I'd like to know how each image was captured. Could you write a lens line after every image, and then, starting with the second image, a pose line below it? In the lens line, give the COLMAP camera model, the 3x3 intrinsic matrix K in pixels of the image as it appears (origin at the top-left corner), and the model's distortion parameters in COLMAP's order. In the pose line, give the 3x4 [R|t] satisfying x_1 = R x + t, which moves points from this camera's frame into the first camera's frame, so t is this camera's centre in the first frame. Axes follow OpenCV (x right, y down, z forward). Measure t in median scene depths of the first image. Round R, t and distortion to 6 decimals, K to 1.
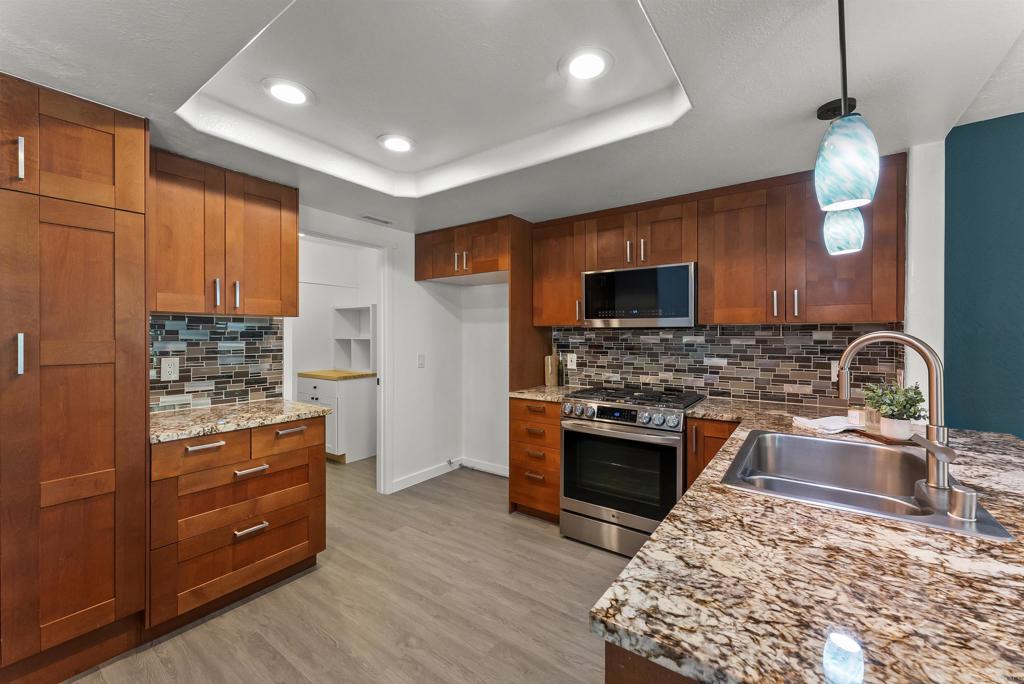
lens RADIAL K [[417.5, 0, 510.0], [0, 417.5, 338.4], [0, 0, 1]] dist [0.000945, -0.000001]
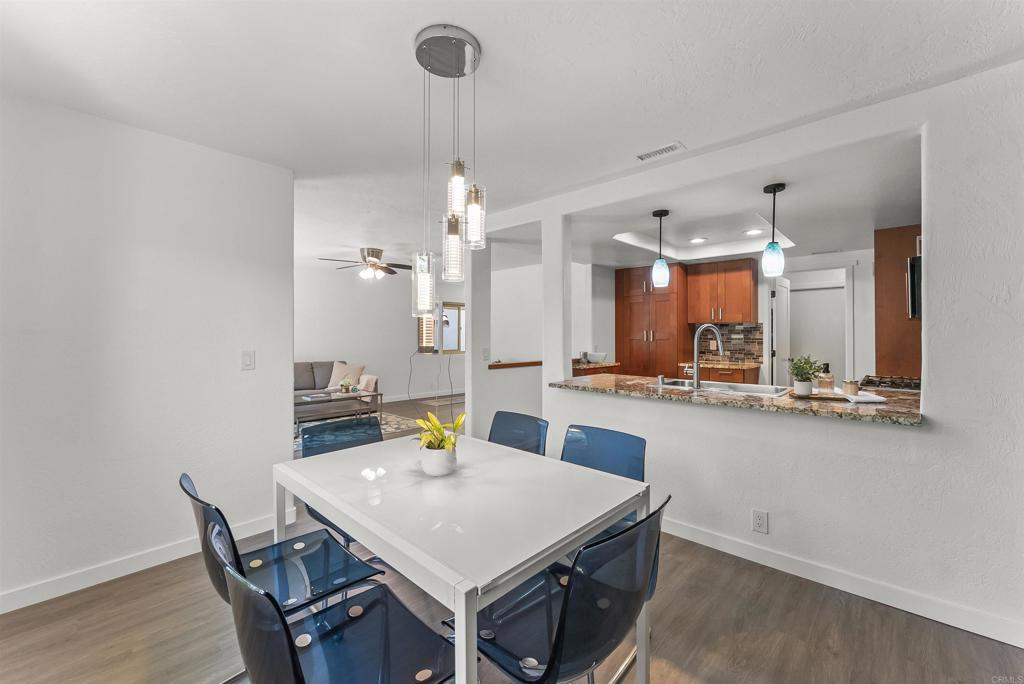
lens RADIAL K [[417.5, 0, 518.0], [0, 417.5, 334.8], [0, 0, 1]] dist [0.000945, -0.000001]
pose [[-0.117159, -0.005039, -0.993100, 1.490092], [-0.010229, 0.999940, -0.003867, 0.027421], [0.993060, 0.009705, -0.117204, 0.114558]]
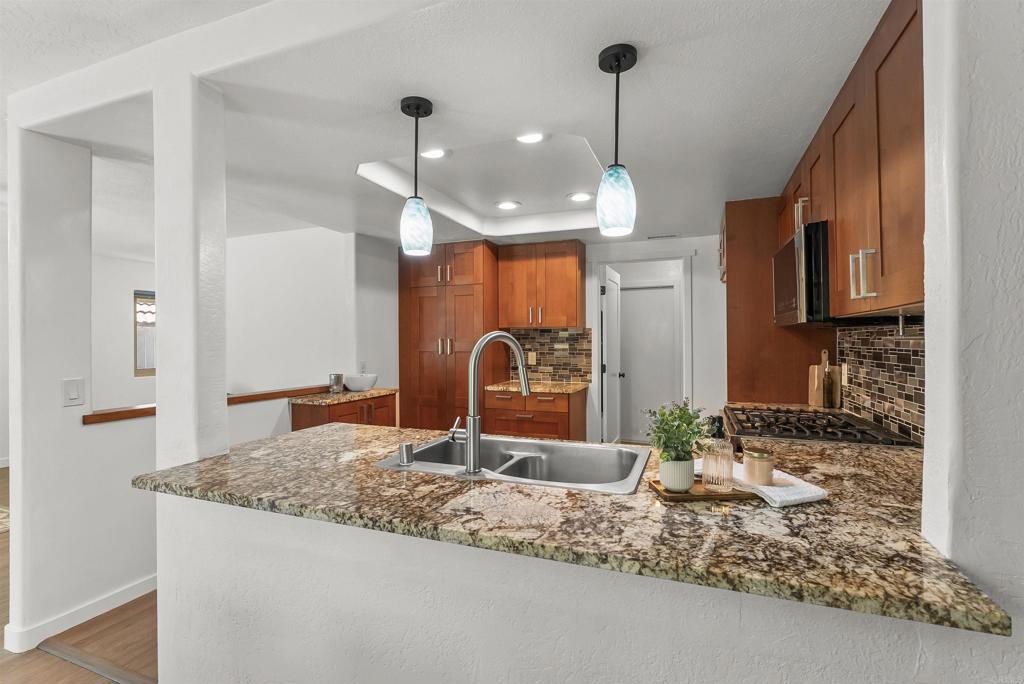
lens RADIAL K [[469.3, 0, 515.4], [0, 469.3, 340.5], [0, 0, 1]] dist [-0.000303, 0.000151]
pose [[0.256926, -0.003525, -0.966425, 0.950668], [-0.004827, 0.999976, -0.004930, 0.005216], [0.966419, 0.005932, 0.256903, 0.337070]]
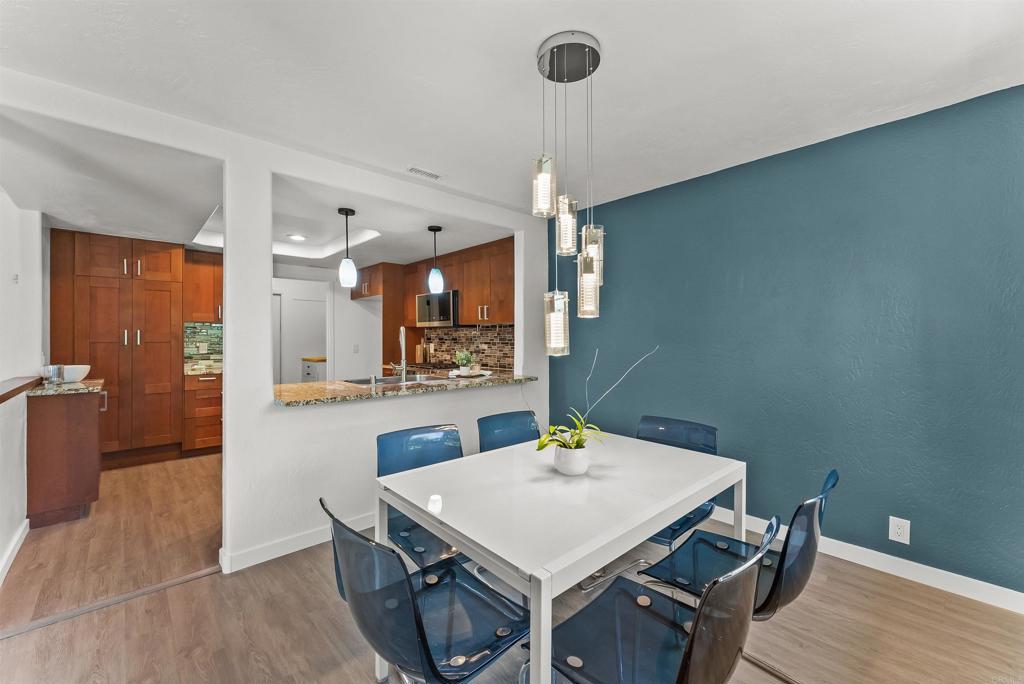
lens RADIAL K [[417.5, 0, 510.9], [0, 417.5, 336.9], [0, 0, 1]] dist [0.000945, -0.000001]
pose [[0.981875, -0.004210, -0.189485, 0.943869], [0.002299, 0.999944, -0.010305, 0.034994], [0.189518, 0.009682, 0.981830, -0.665122]]
